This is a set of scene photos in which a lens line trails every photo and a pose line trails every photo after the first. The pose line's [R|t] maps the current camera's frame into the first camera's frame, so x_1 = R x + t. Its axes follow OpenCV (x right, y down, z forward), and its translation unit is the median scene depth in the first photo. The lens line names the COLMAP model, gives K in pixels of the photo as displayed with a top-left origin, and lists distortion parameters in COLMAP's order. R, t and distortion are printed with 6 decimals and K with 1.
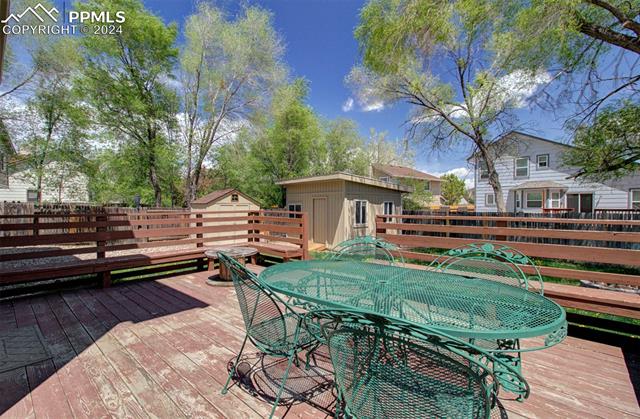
lens RADIAL K [[297.6, 0, 321.9], [0, 297.6, 216.5], [0, 0, 1]] dist [0.000344, 0.000031]
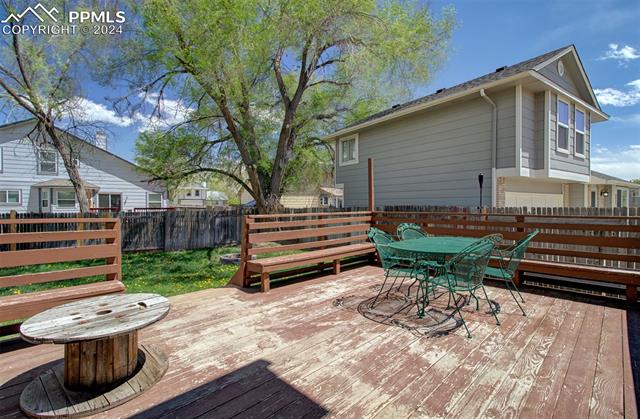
lens RADIAL K [[297.6, 0, 321.9], [0, 297.6, 216.5], [0, 0, 1]] dist [0.000344, 0.000031]
pose [[0.021231, -0.040865, 0.998939, -0.225550], [0.038557, 0.998454, 0.040025, -0.008581], [-0.999031, 0.037666, 0.022773, 0.213598]]
